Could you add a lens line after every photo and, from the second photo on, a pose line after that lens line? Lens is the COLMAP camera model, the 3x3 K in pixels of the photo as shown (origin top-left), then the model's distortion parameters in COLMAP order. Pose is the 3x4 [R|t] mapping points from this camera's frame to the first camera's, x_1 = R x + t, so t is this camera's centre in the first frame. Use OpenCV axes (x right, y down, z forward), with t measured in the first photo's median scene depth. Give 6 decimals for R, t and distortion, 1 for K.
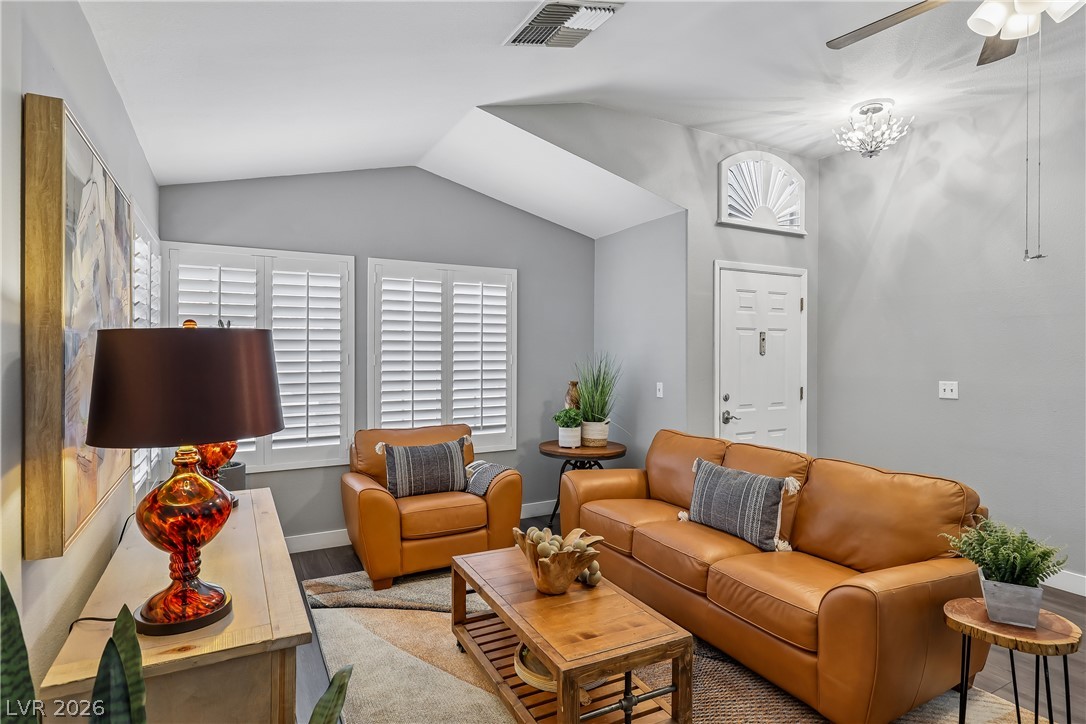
lens RADIAL K [[586.6, 0, 547.7], [0, 586.6, 357.9], [0, 0, 1]] dist [-0.003984, -0.000419]
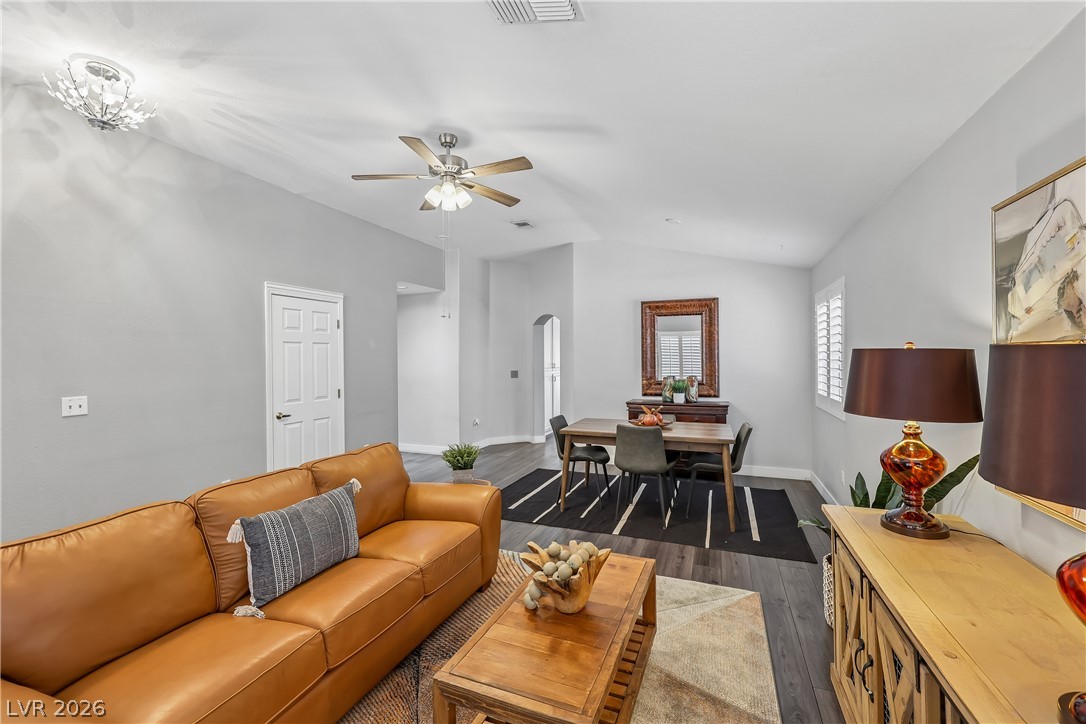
lens RADIAL K [[441.5, 0, 545.4], [0, 441.5, 358.0], [0, 0, 1]] dist [-0.006546, 0.001590]
pose [[-0.653560, 0.004666, 0.756860, -0.324590], [0.015152, 0.999861, 0.006920, -0.014090], [-0.756723, 0.015991, -0.653540, 0.938370]]
